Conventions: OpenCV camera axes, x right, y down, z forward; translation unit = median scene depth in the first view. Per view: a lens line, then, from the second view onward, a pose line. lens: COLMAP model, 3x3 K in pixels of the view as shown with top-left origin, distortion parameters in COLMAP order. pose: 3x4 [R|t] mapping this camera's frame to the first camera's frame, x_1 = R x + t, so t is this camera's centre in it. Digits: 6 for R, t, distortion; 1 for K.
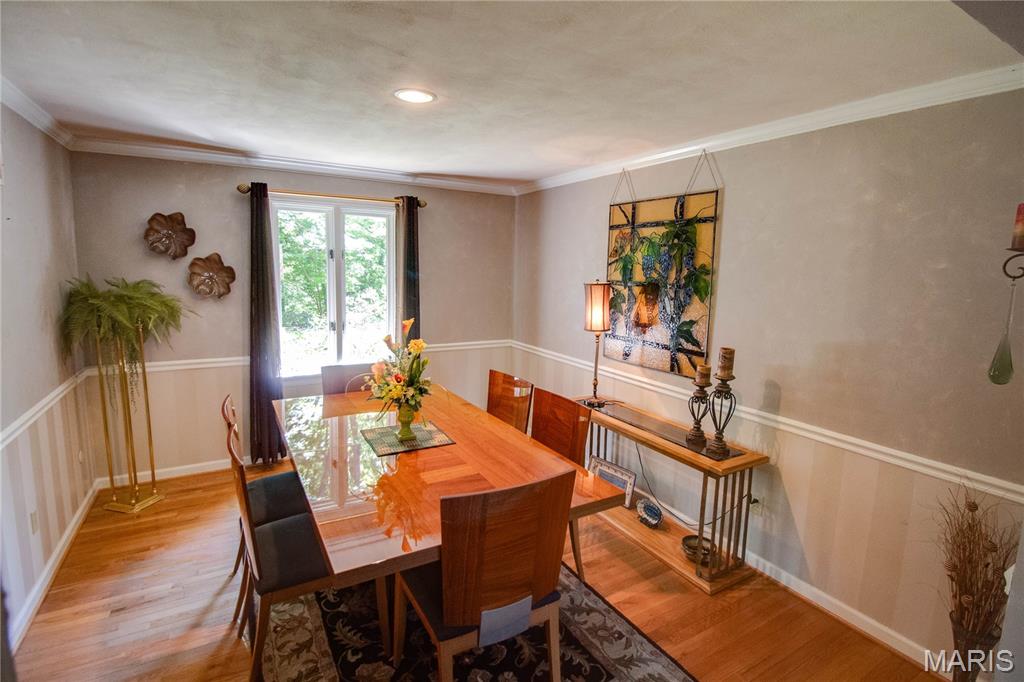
lens RADIAL K [[493.8, 0, 510.0], [0, 493.8, 337.5], [0, 0, 1]] dist [-0.000650, -0.000065]
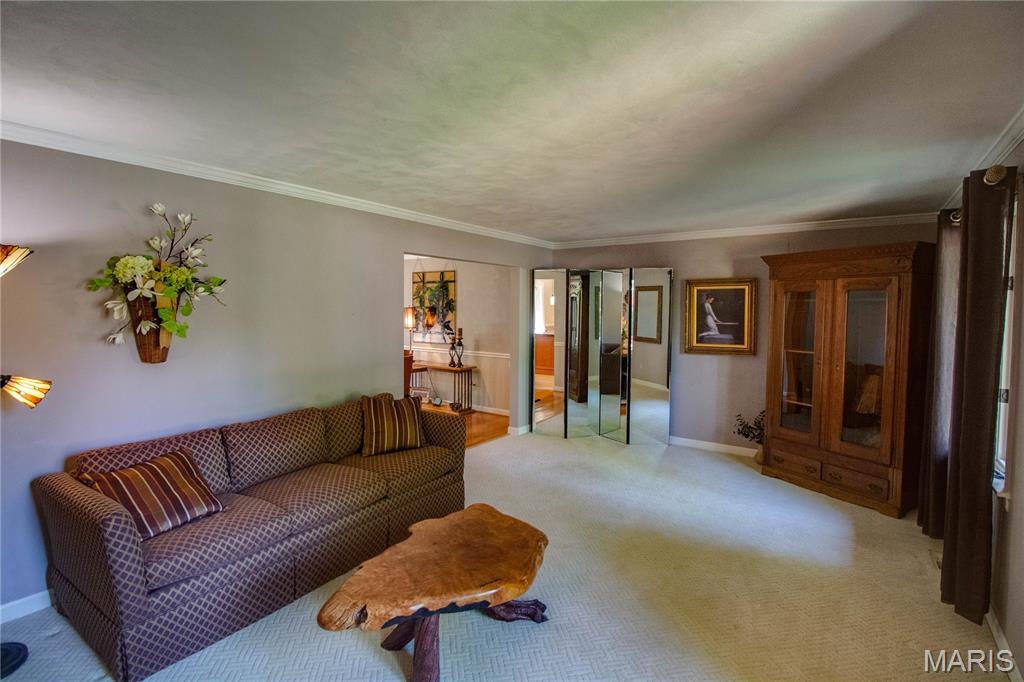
lens RADIAL K [[493.8, 0, 509.1], [0, 493.8, 336.2], [0, 0, 1]] dist [-0.000650, -0.000065]
pose [[0.910923, -0.029592, 0.411515, -0.377035], [0.064851, 0.995295, -0.071982, 0.237496], [-0.407449, 0.092258, 0.908556, -1.358558]]
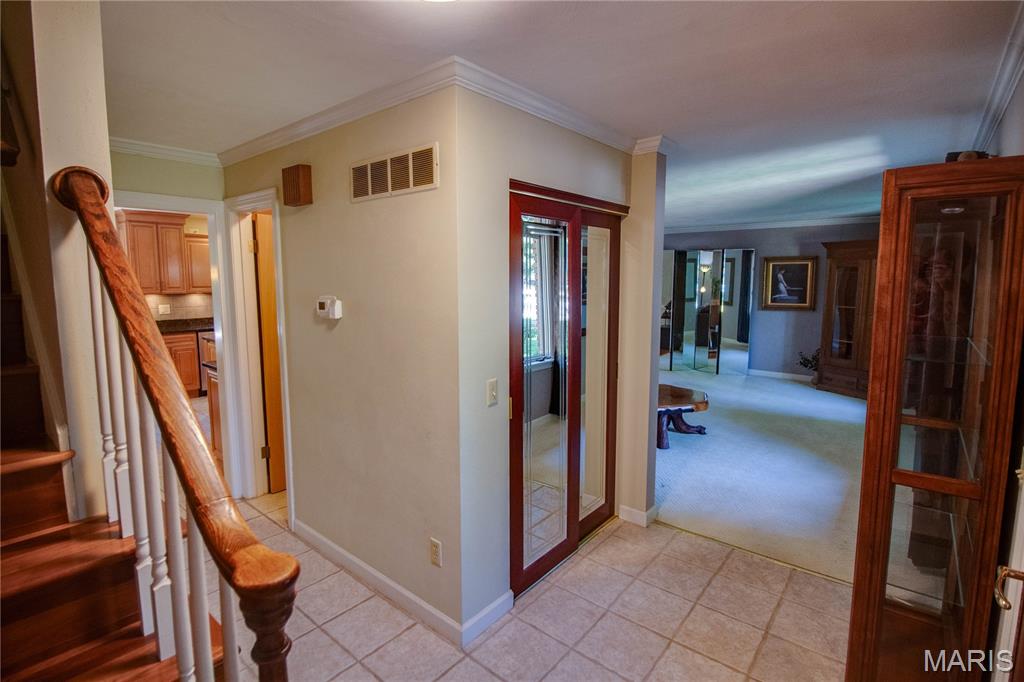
lens RADIAL K [[493.8, 0, 510.6], [0, 493.8, 334.1], [0, 0, 1]] dist [-0.000650, -0.000065]
pose [[0.941301, -0.051774, 0.333575, -1.097248], [0.060474, 0.998046, -0.015743, 0.294900], [-0.332108, 0.034991, 0.942592, -1.917032]]
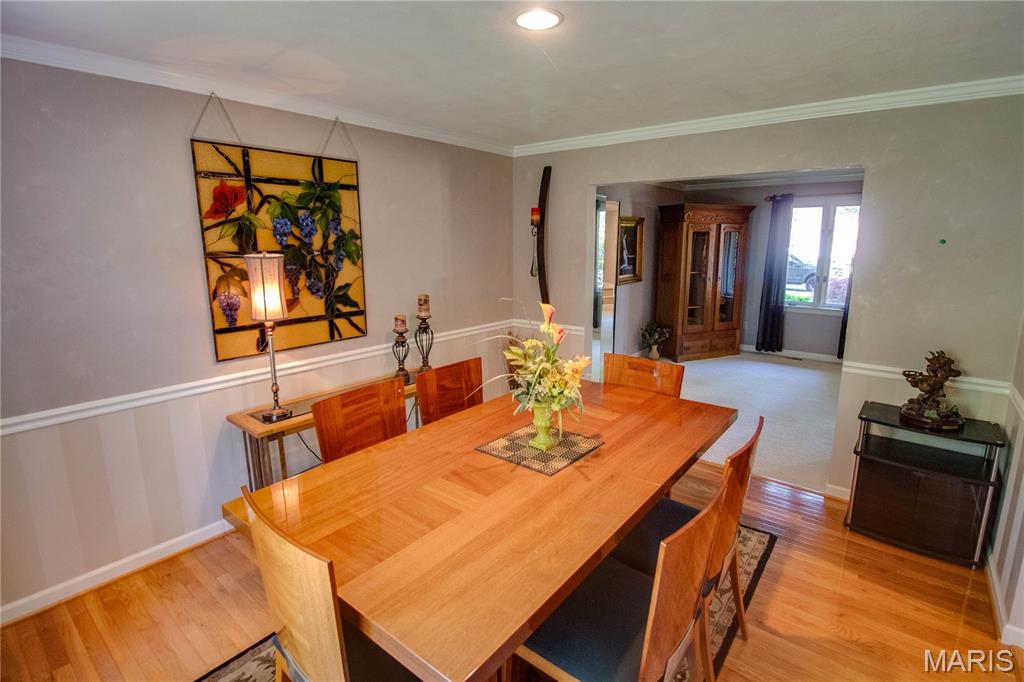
lens RADIAL K [[493.8, 0, 510.6], [0, 493.8, 335.6], [0, 0, 1]] dist [-0.000650, -0.000065]
pose [[-0.362788, -0.191989, 0.911880, -0.715879], [0.134199, 0.957583, 0.255002, -0.146347], [-0.922158, 0.214885, -0.321635, 1.019021]]
